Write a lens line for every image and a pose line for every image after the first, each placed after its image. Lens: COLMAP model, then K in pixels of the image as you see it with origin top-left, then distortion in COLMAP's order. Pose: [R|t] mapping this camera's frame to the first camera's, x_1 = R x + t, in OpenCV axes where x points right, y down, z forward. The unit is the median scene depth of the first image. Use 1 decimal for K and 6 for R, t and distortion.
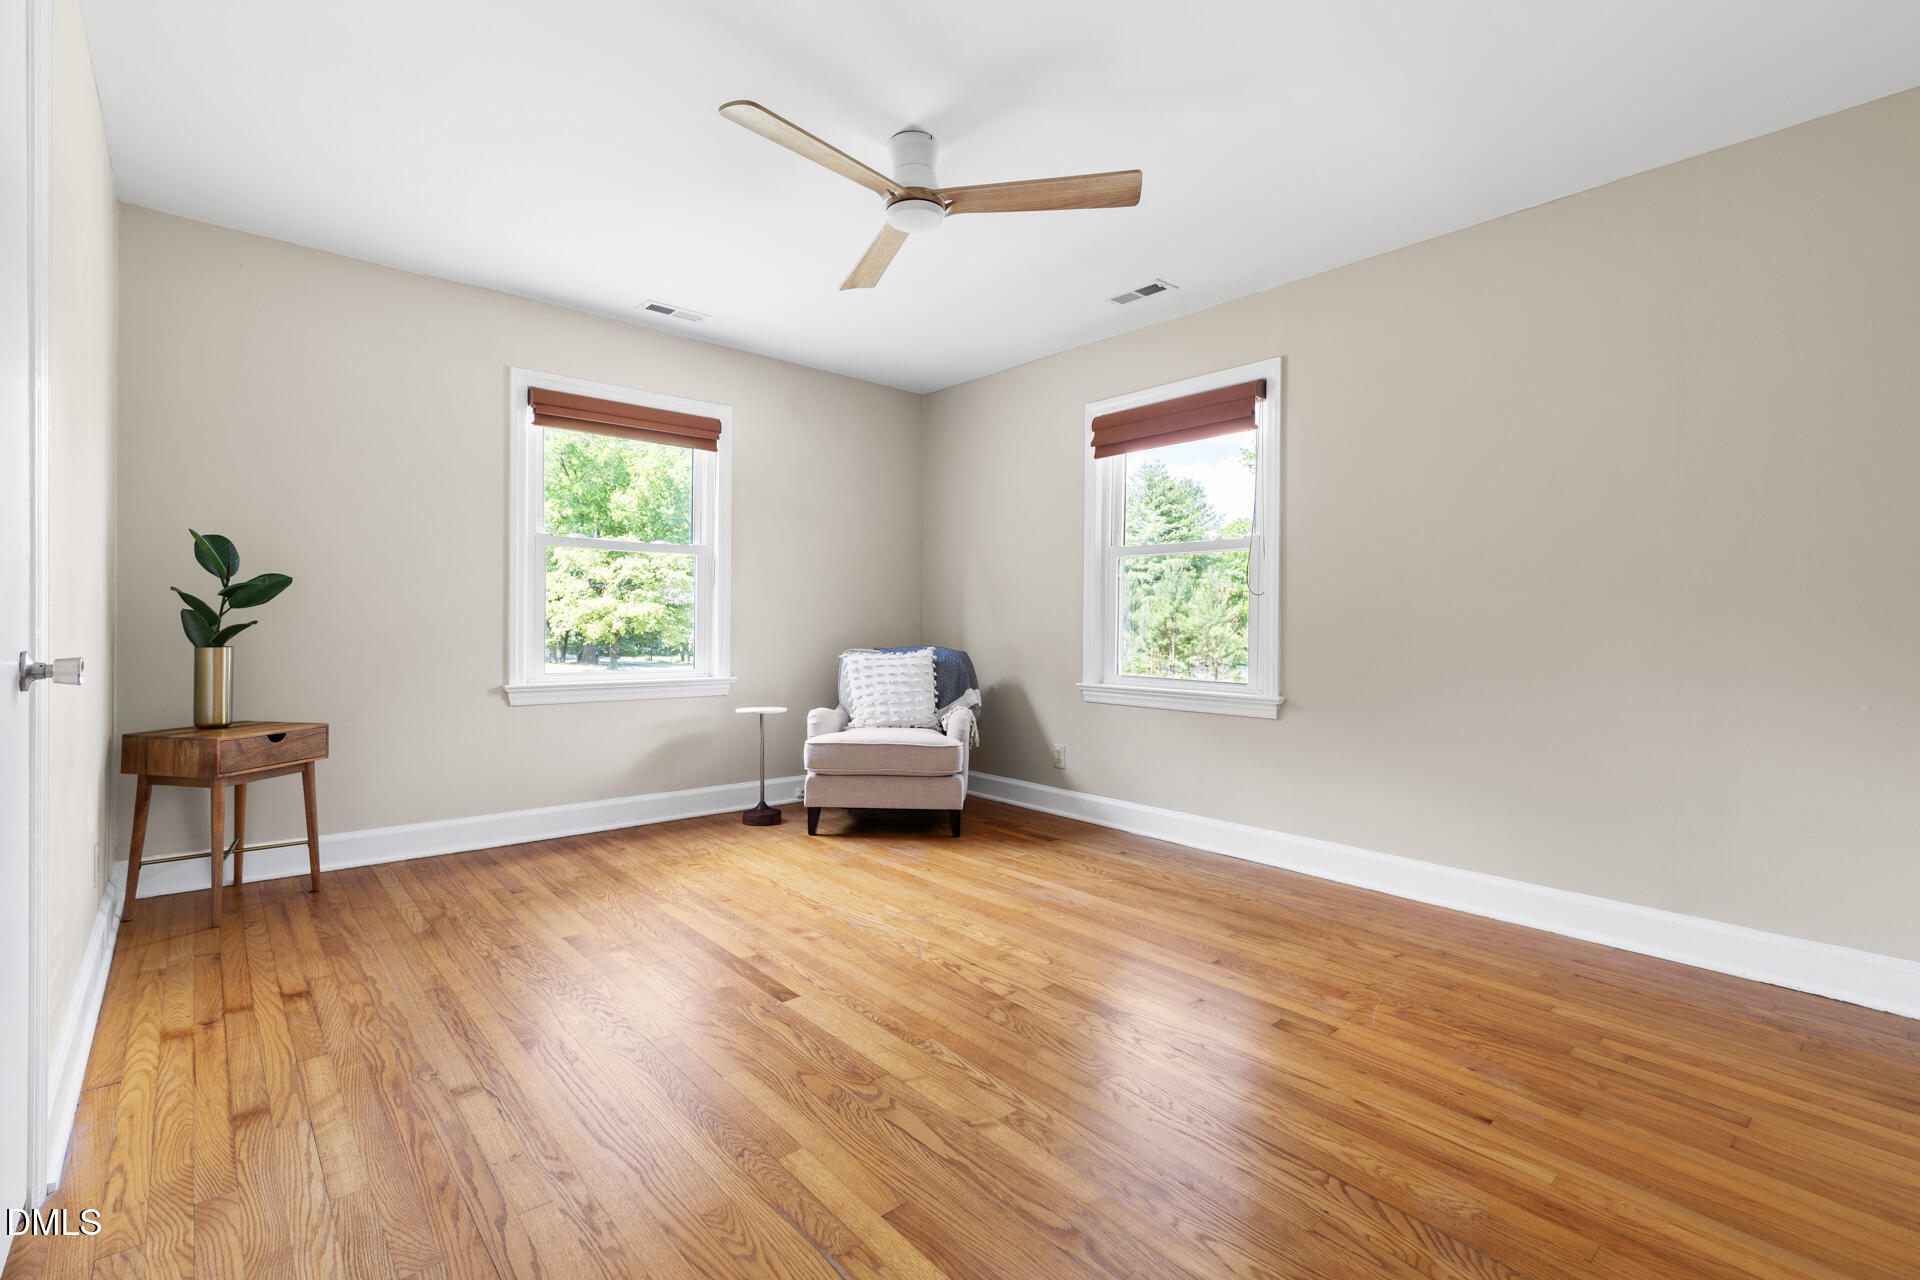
lens RADIAL K [[868.3, 0, 954.6], [0, 868.3, 627.3], [0, 0, 1]] dist [0.011868, -0.000007]
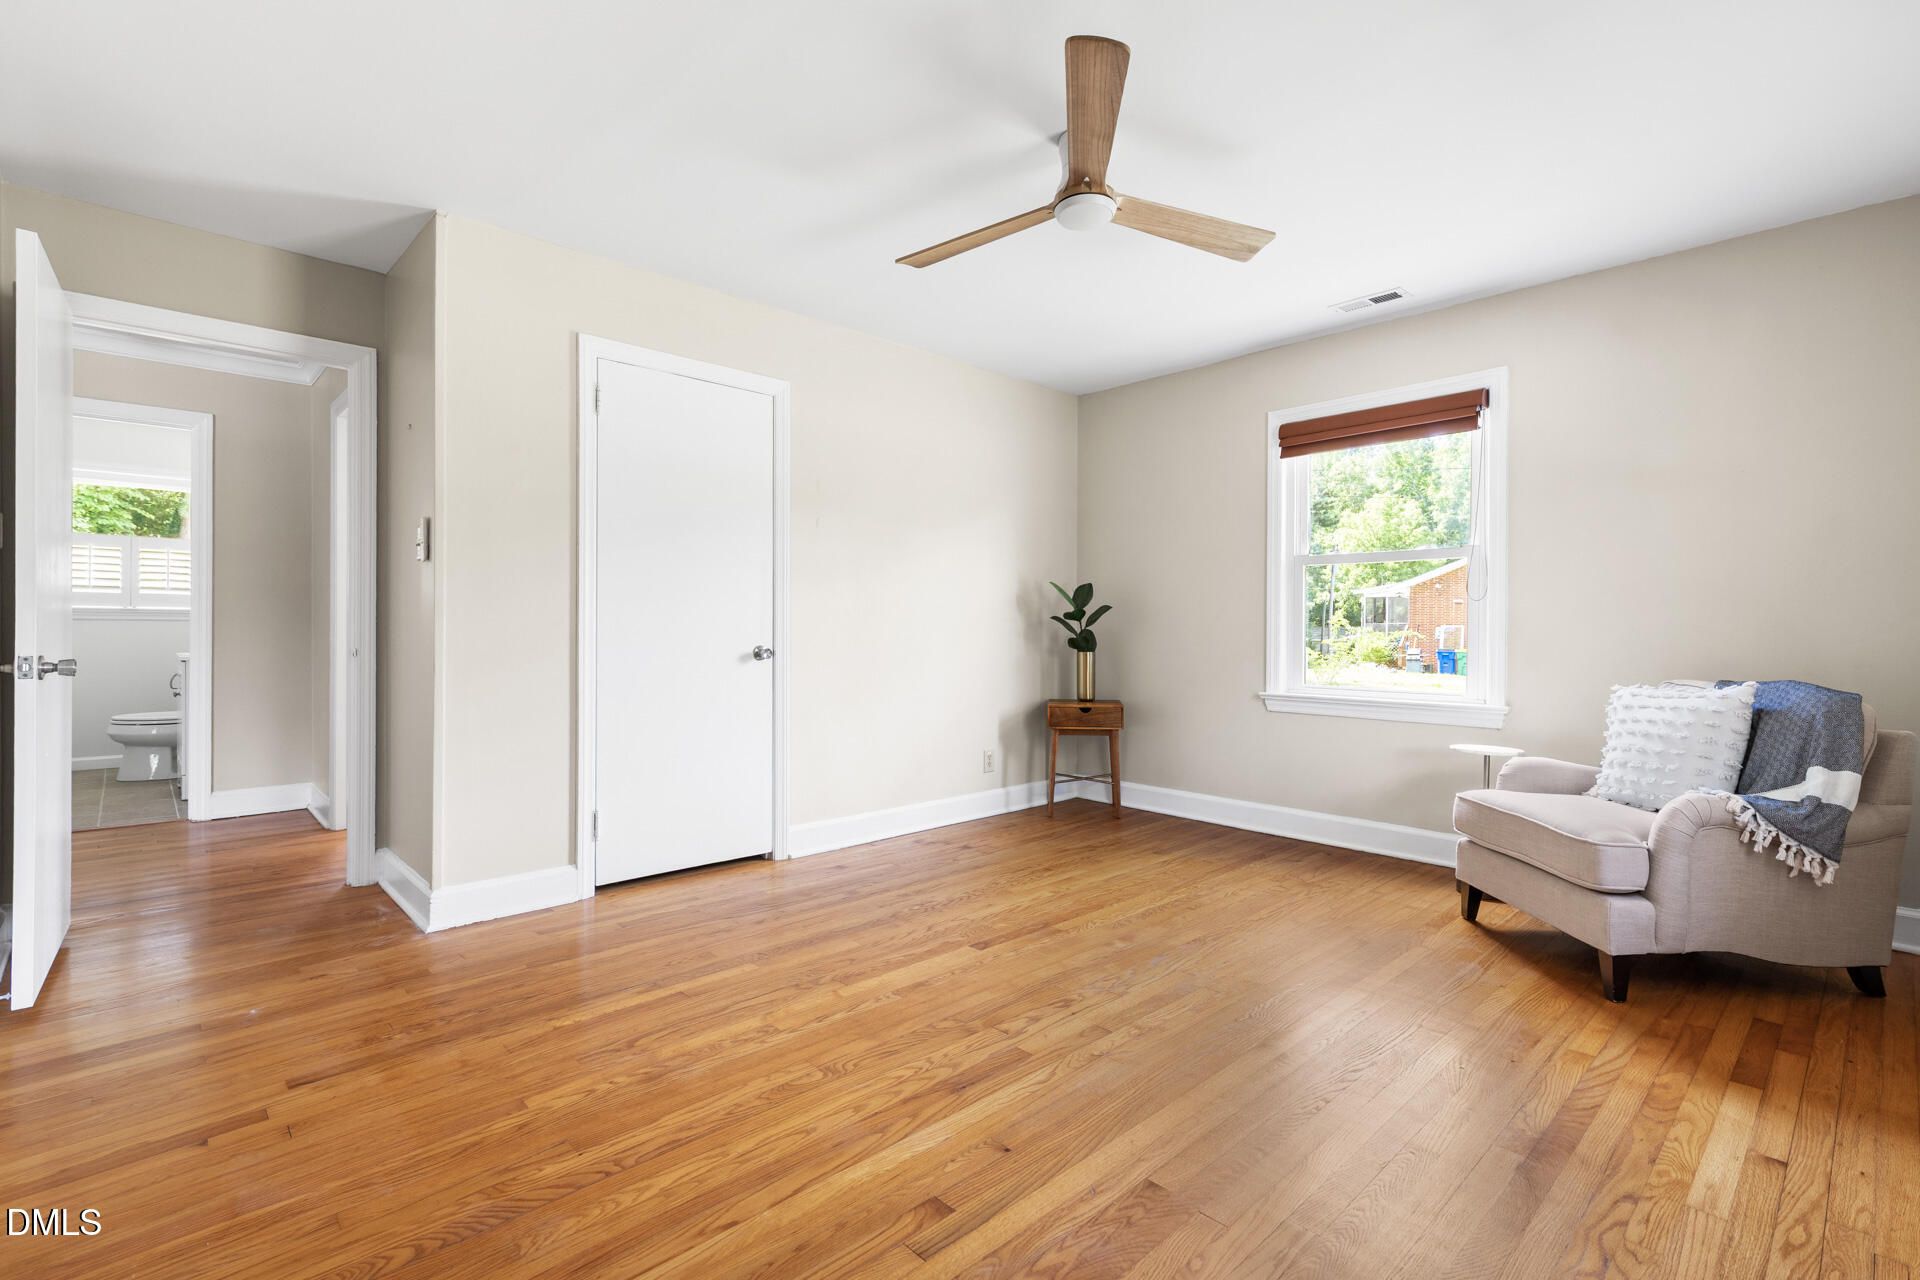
lens RADIAL K [[868.3, 0, 961.9], [0, 868.3, 639.4], [0, 0, 1]] dist [0.011868, -0.000007]
pose [[0.039558, 0.001900, -0.999215, 0.891540], [-0.009204, 0.999956, 0.001537, -0.001897], [0.999175, 0.009136, 0.039573, 0.817769]]
